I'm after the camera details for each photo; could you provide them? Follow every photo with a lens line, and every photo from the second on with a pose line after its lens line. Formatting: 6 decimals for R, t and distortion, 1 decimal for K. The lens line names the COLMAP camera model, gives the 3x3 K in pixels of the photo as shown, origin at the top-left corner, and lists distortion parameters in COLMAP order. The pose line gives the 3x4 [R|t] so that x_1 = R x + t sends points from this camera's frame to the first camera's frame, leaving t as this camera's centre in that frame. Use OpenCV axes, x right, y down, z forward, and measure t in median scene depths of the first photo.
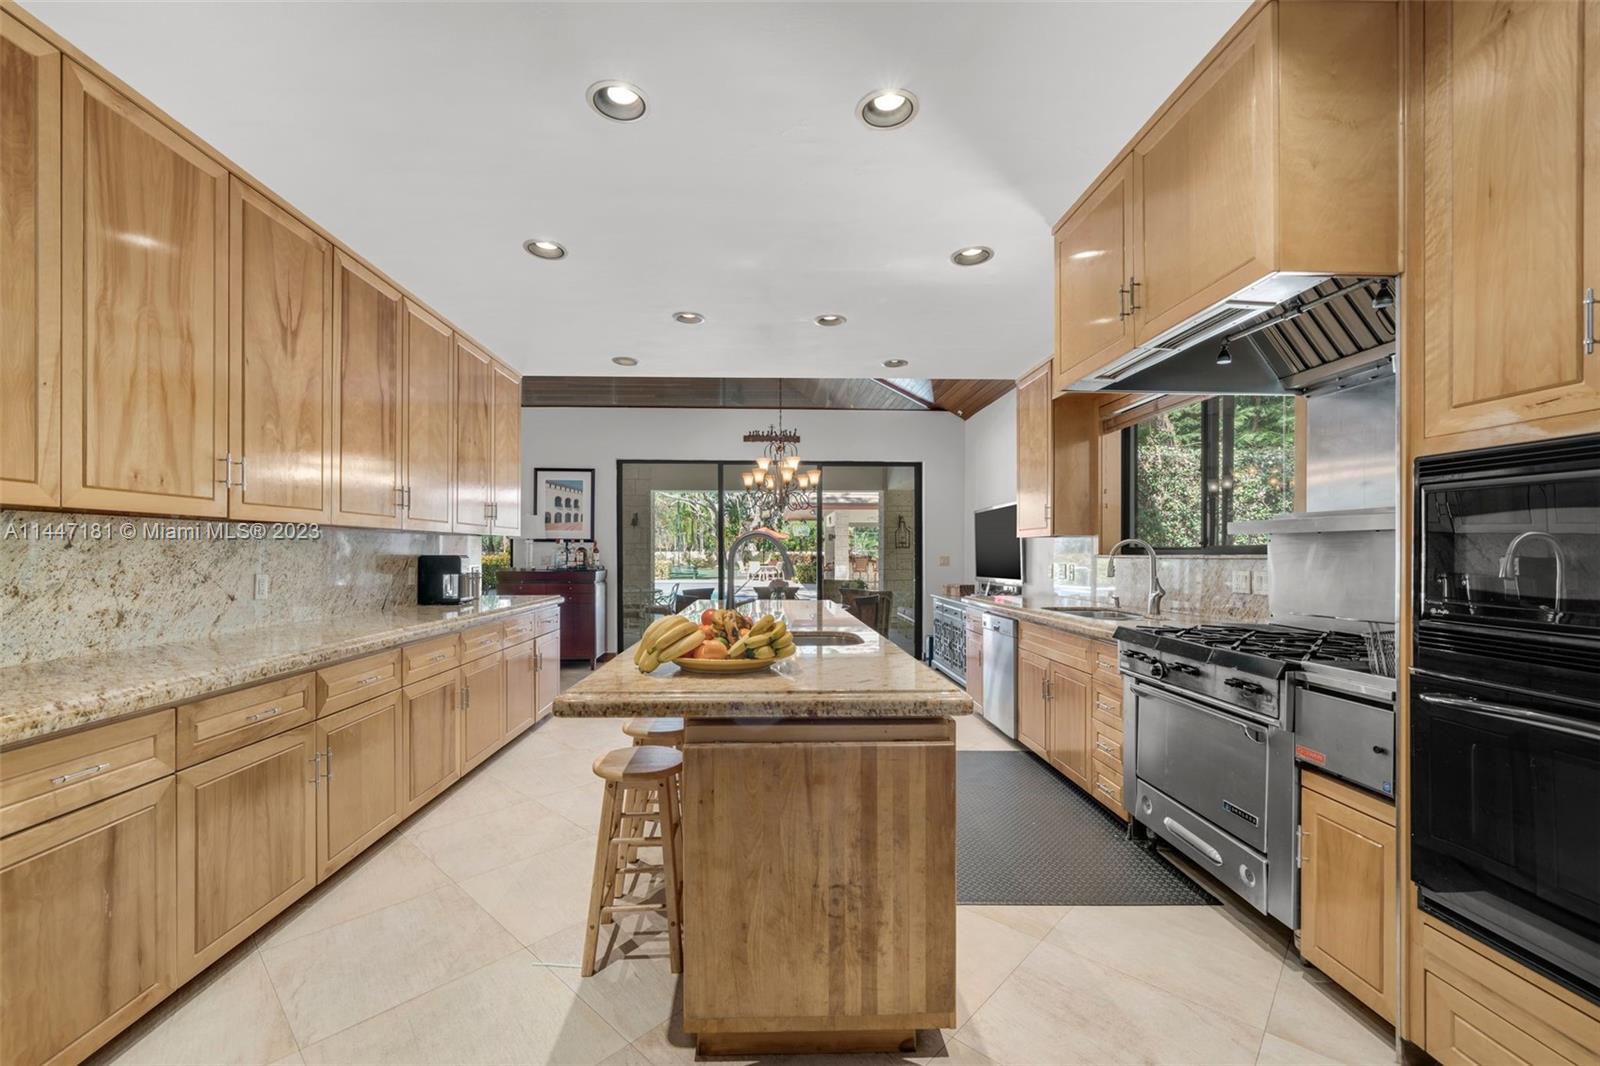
lens RADIAL K [[637.0, 0, 793.5], [0, 637.0, 548.0], [0, 0, 1]] dist [-0.001197, -0.000239]
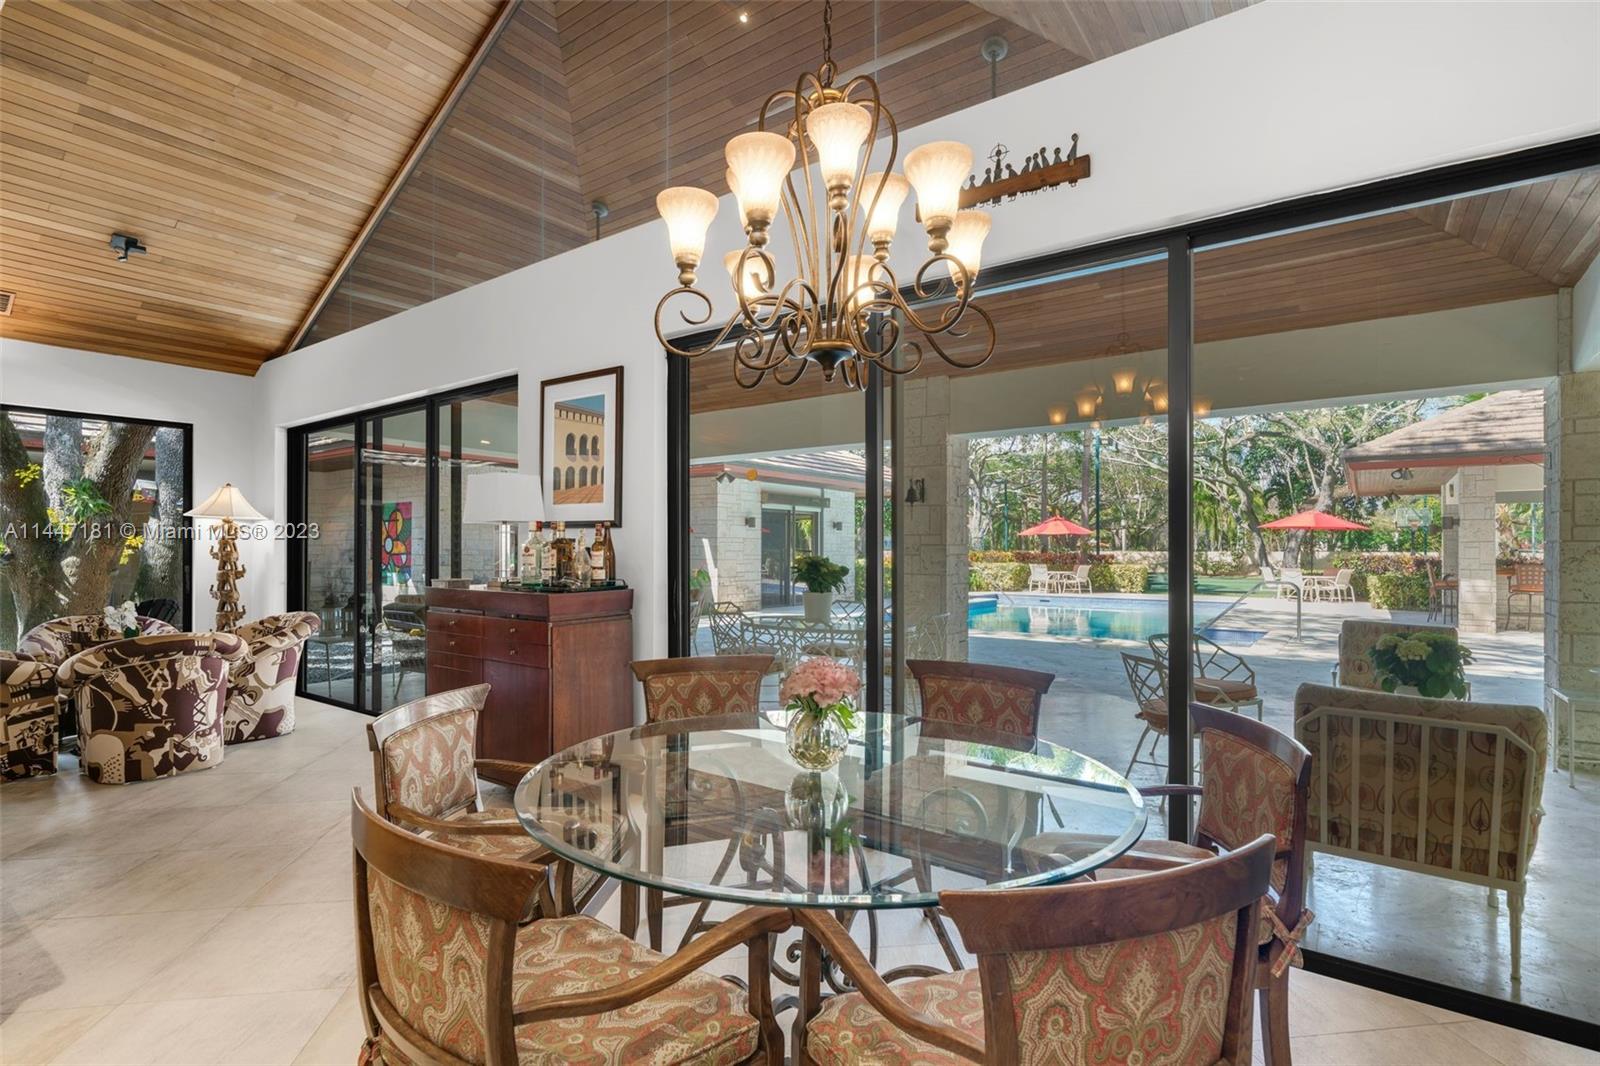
lens RADIAL K [[771.4, 0, 806.2], [0, 771.4, 541.2], [0, 0, 1]] dist [0.001530, 0.000620]
pose [[0.783431, -0.008517, -0.621421, 0.129861], [0.002924, 0.999946, -0.010018, 0.006321], [0.621472, 0.006032, 0.783413, 0.654667]]
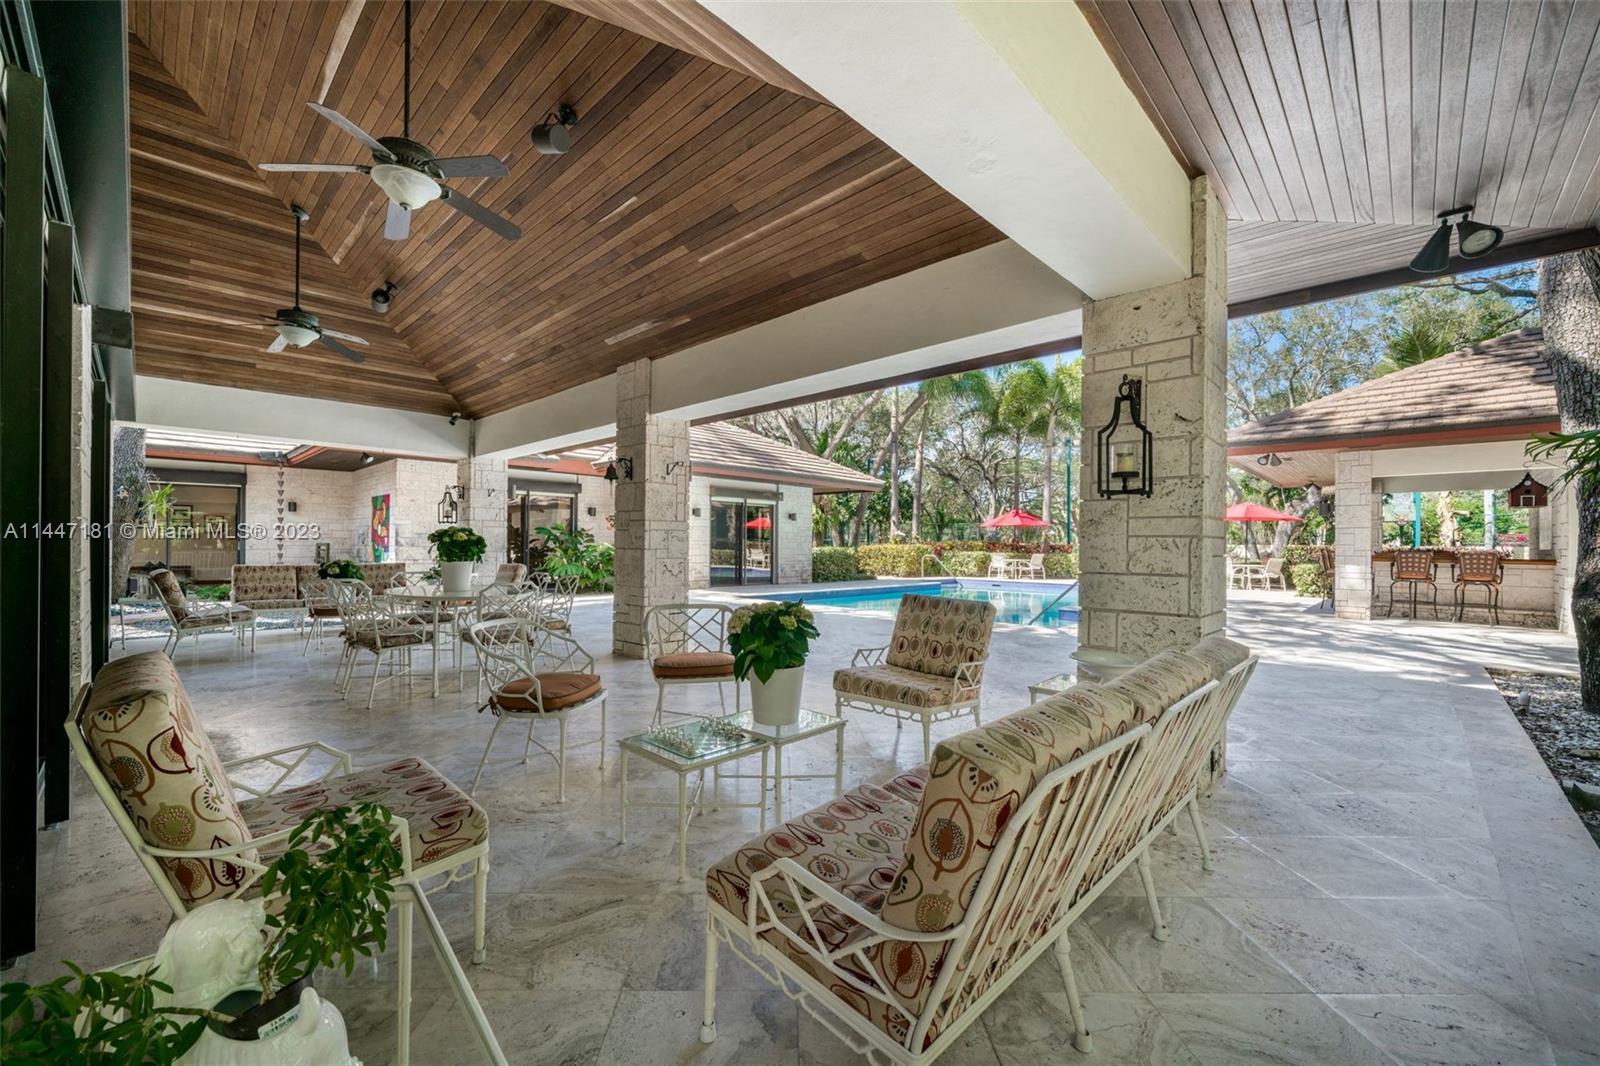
lens RADIAL K [[637.0, 0, 798.2], [0, 637.0, 541.0], [0, 0, 1]] dist [-0.001197, -0.000239]
pose [[0.692623, -0.000778, -0.721300, 0.431336], [-0.002078, 0.999993, -0.003075, 0.033268], [0.721297, 0.003629, 0.692616, 1.128276]]
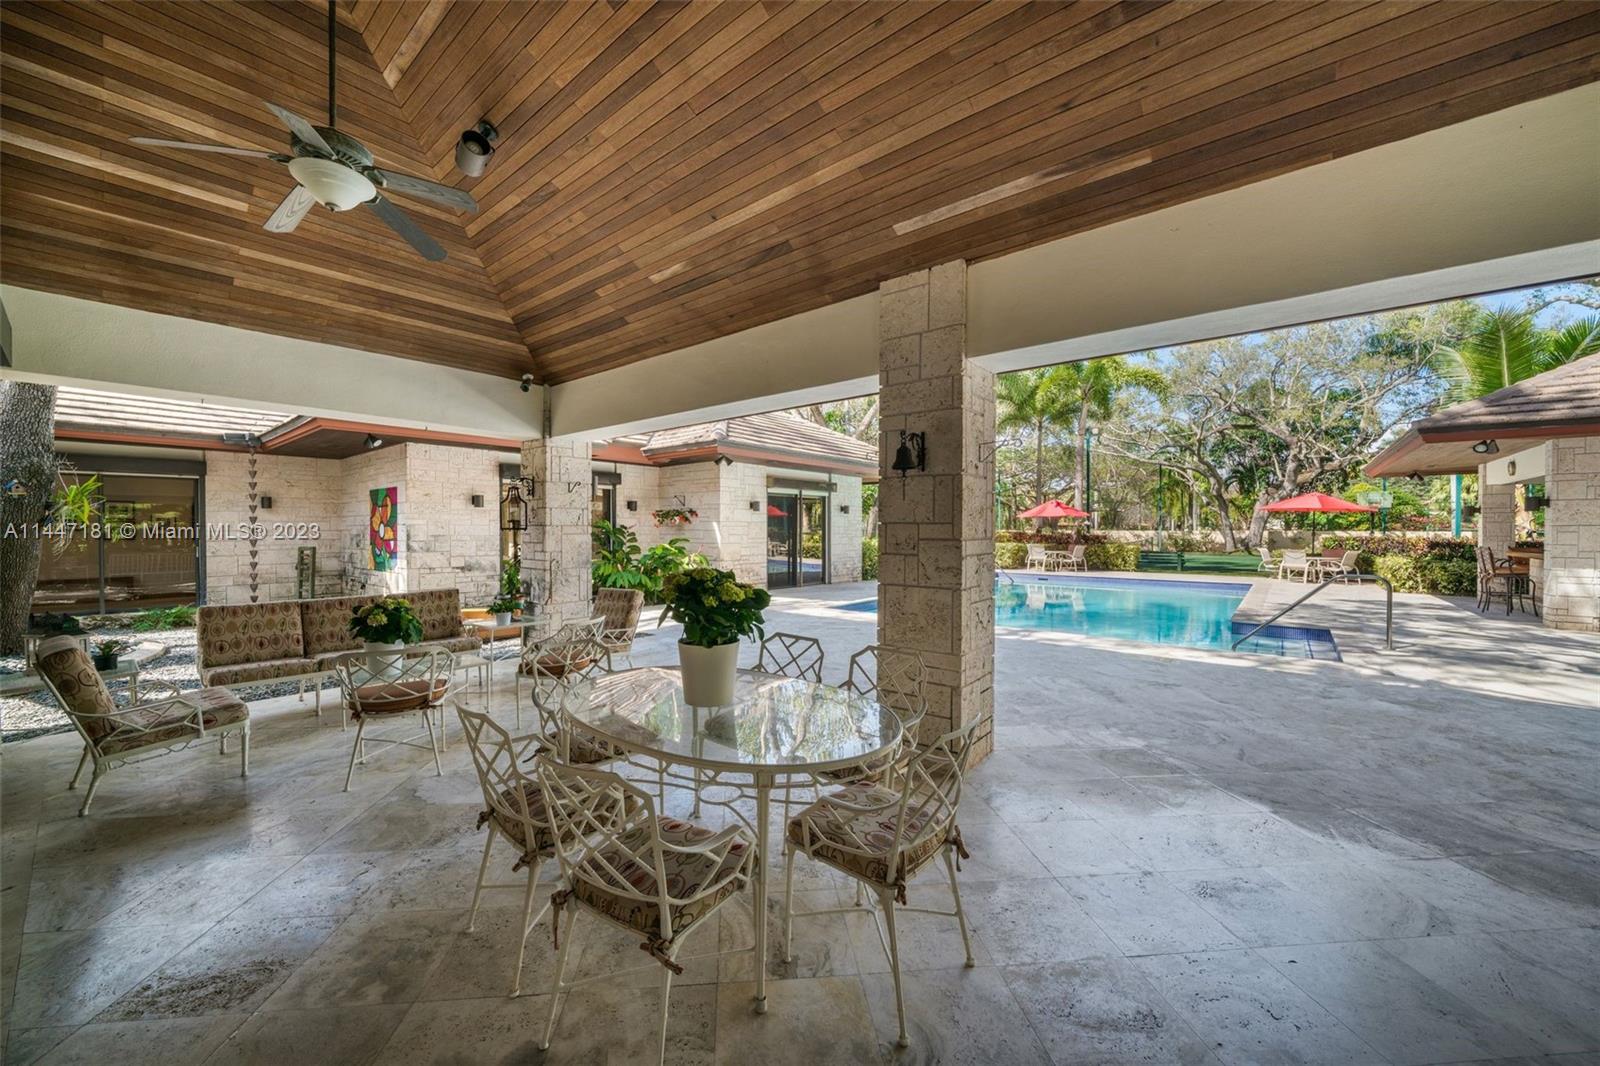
lens RADIAL K [[600.4, 0, 800.4], [0, 600.4, 534.3], [0, 0, 1]] dist [-0.005569, 0.000377]
pose [[0.744717, 0.003282, -0.667372, -0.143190], [0.005318, 0.999927, 0.010851, -0.009638], [0.667359, -0.011630, 0.744646, 1.140726]]
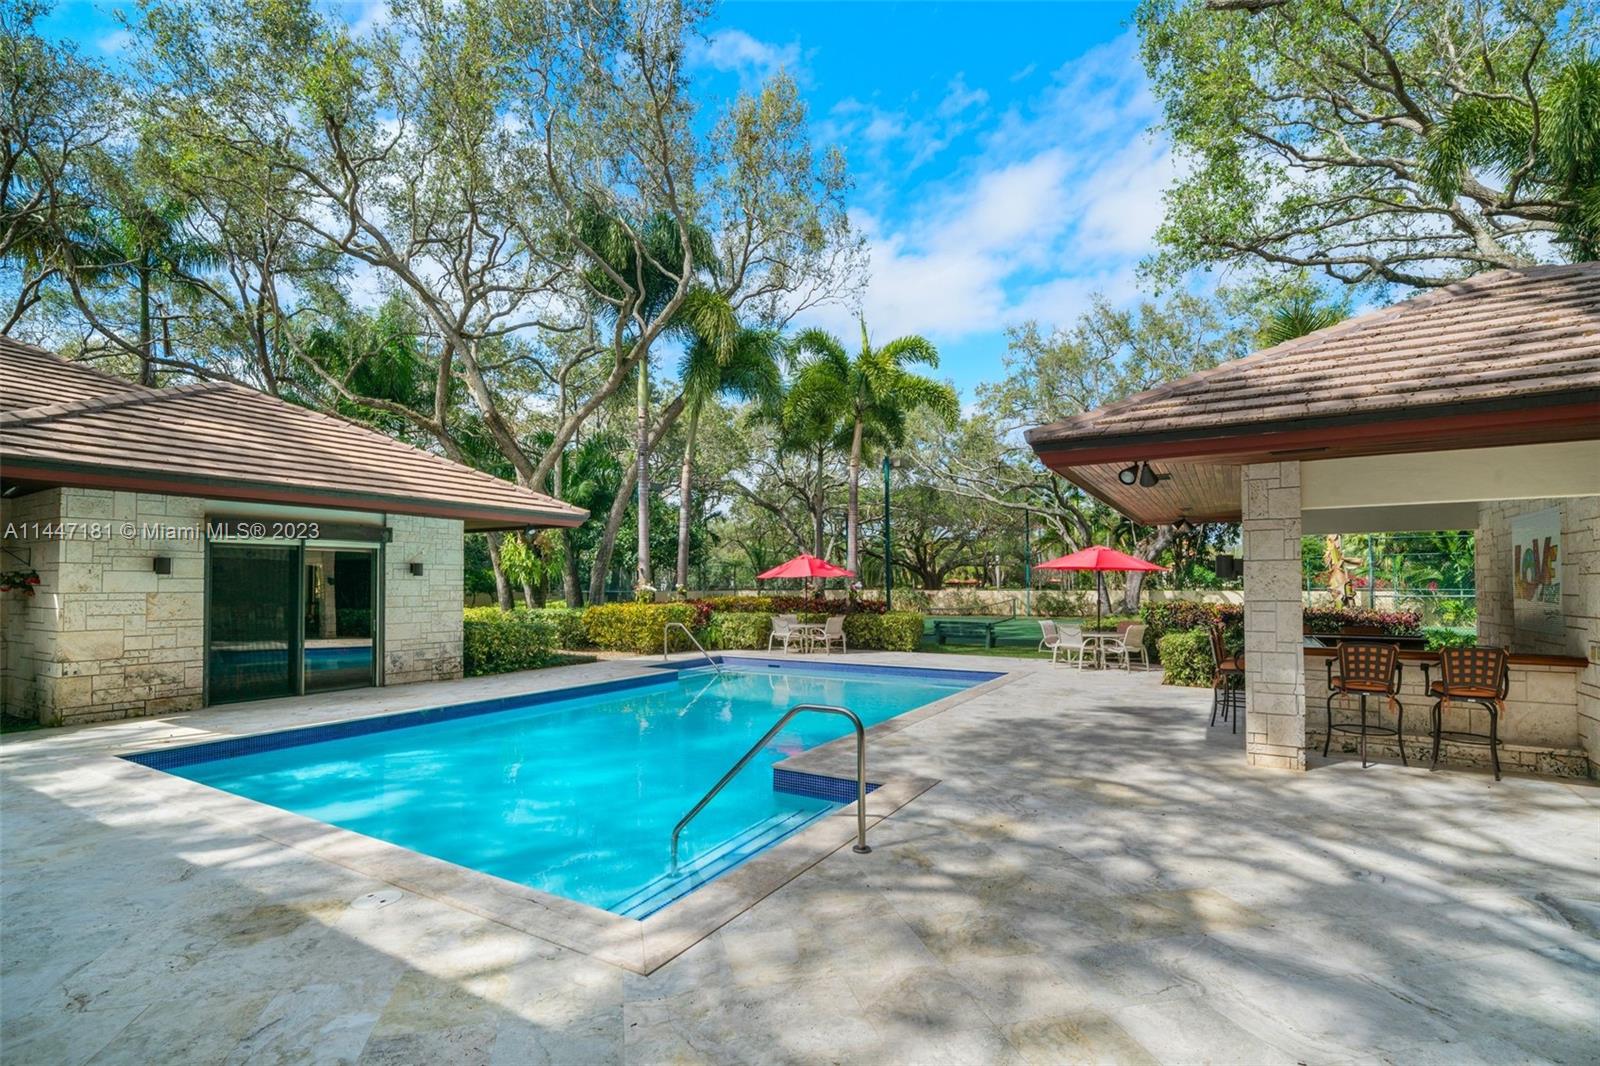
lens RADIAL K [[734.2, 0, 789.9], [0, 734.2, 571.4], [0, 0, 1]] dist [-0.000684, -0.000731]
pose [[0.832510, -0.016689, -0.553758, 0.251517], [0.009073, 0.999823, -0.016494, -0.036971], [0.553935, 0.008707, 0.832514, 2.014950]]
